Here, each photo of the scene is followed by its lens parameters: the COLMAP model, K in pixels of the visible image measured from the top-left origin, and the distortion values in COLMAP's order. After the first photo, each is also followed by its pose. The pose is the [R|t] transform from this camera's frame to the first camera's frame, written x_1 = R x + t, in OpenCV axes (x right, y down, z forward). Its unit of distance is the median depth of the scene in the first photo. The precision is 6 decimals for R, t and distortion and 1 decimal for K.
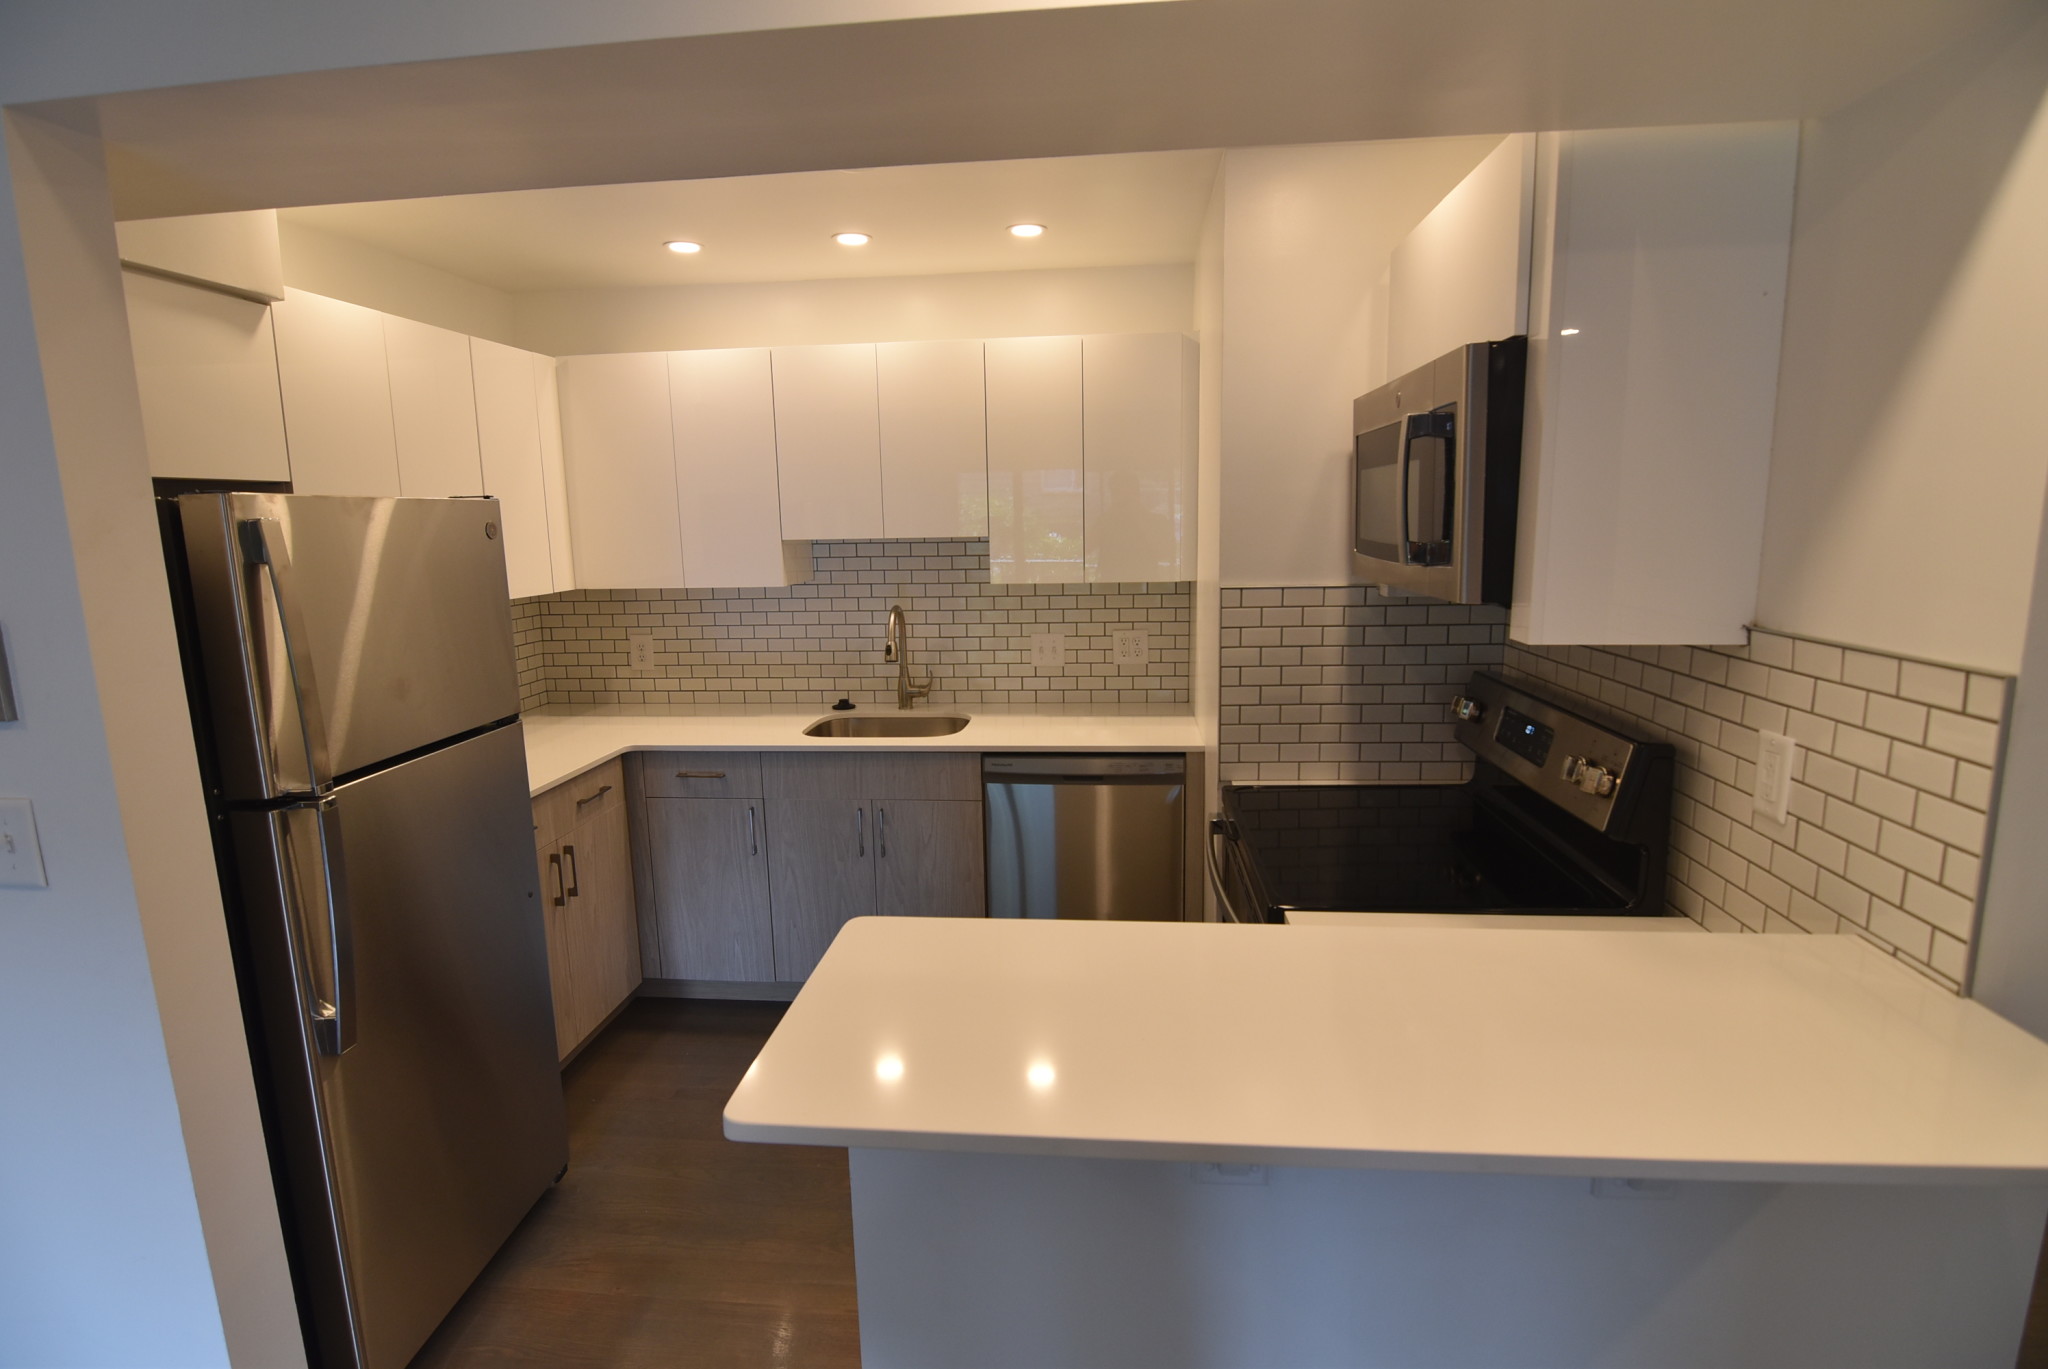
lens RADIAL K [[987.6, 0, 1026.3], [0, 987.6, 680.0], [0, 0, 1]] dist [-0.016062, -0.006052]
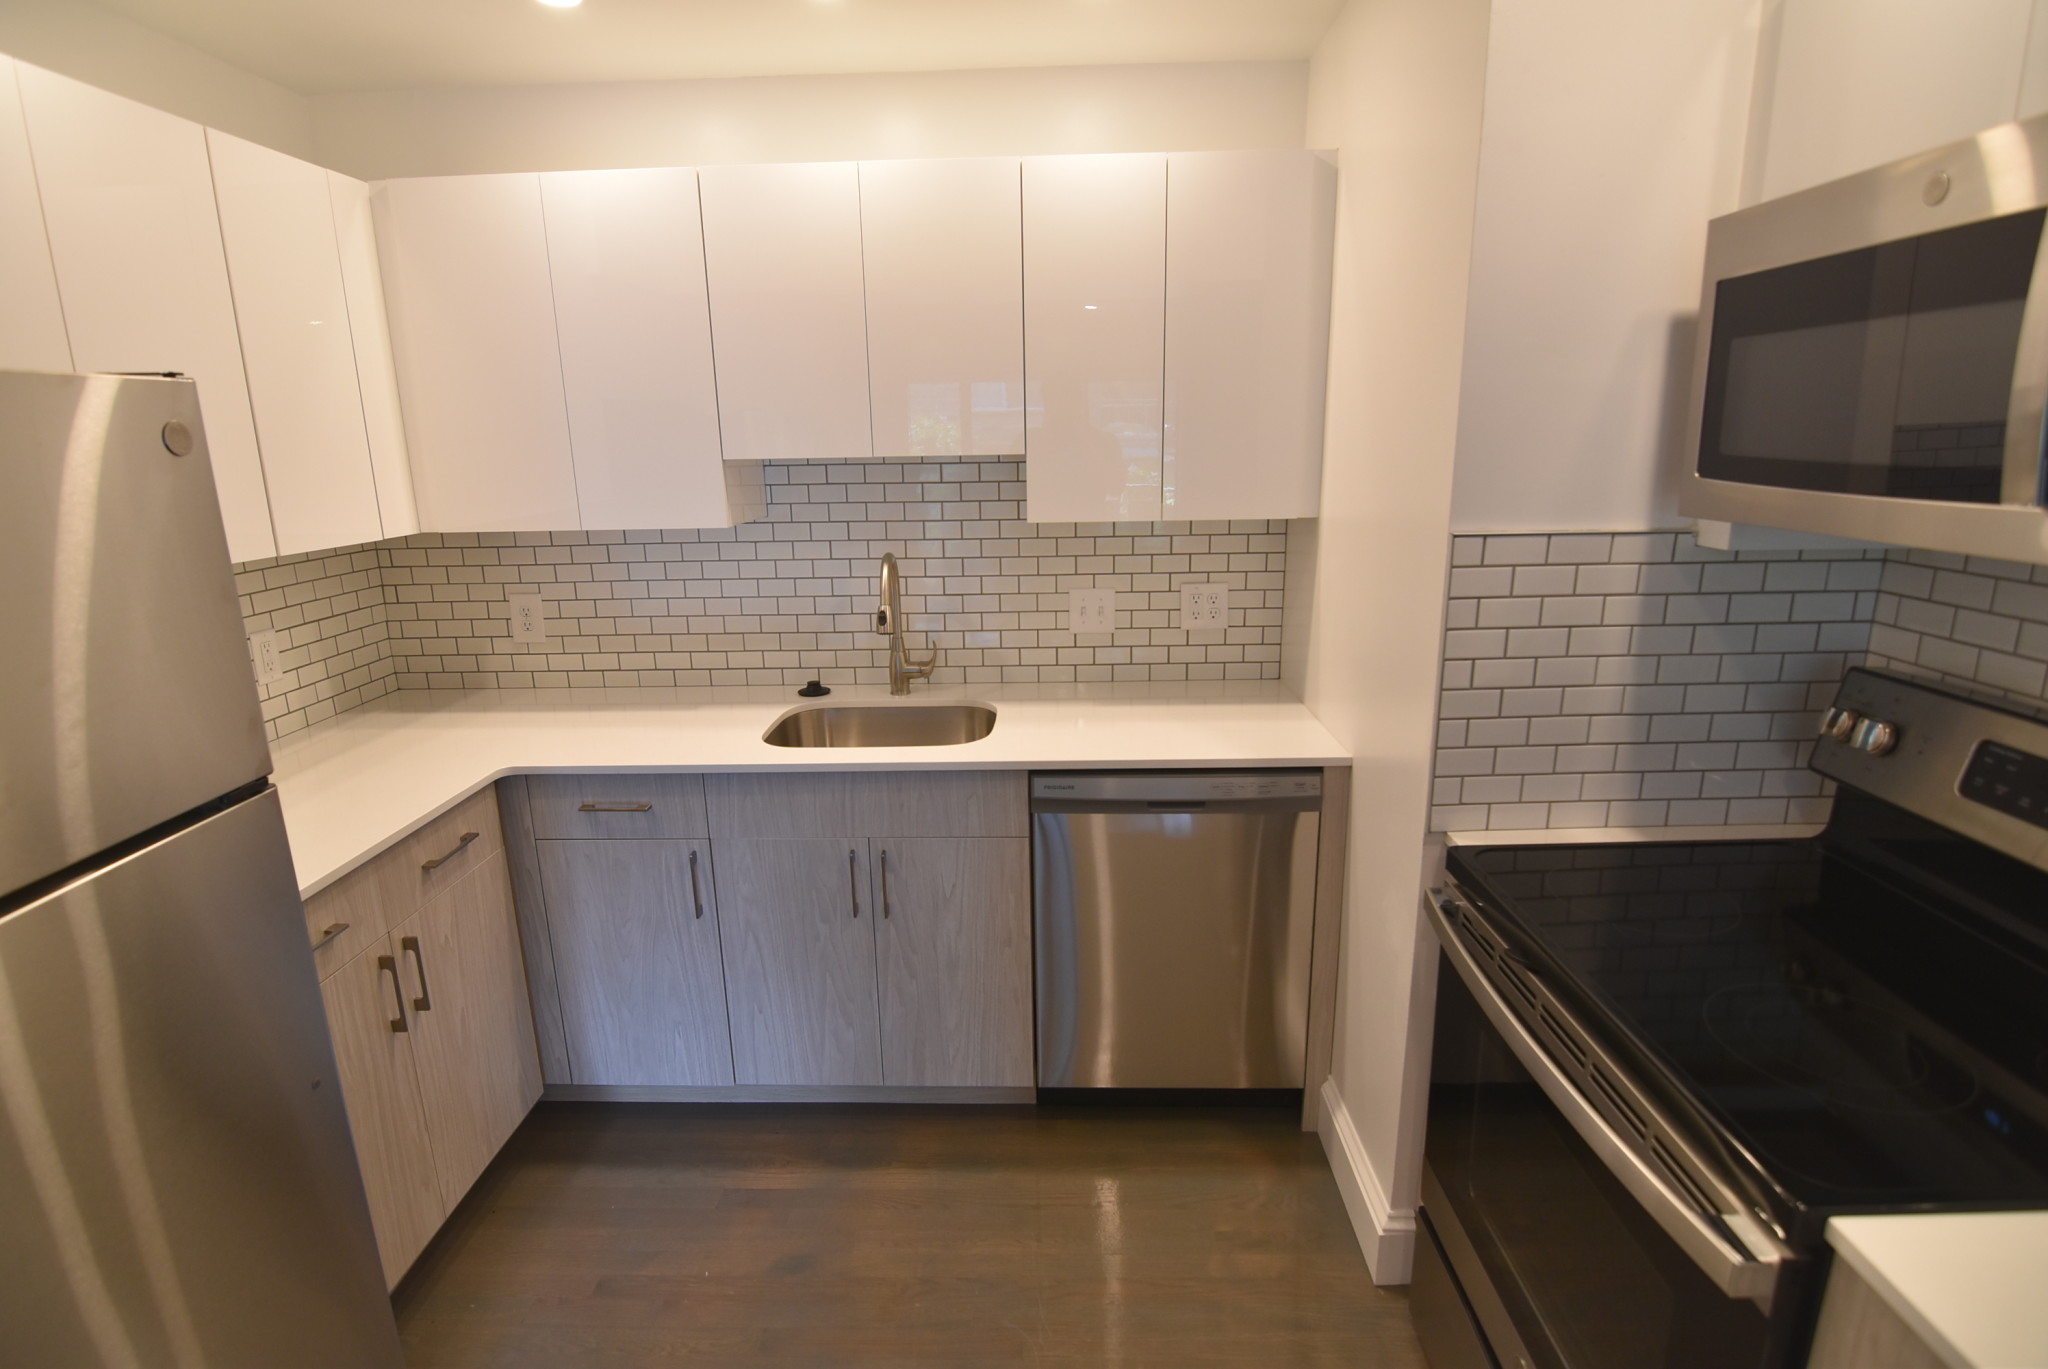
lens RADIAL K [[987.6, 0, 1023.6], [0, 987.6, 681.7], [0, 0, 1]] dist [-0.016062, -0.006052]
pose [[0.997664, -0.015228, 0.066587, -0.090161], [0.010105, 0.997010, 0.076608, -0.039460], [-0.067555, -0.075756, 0.994835, 0.302407]]
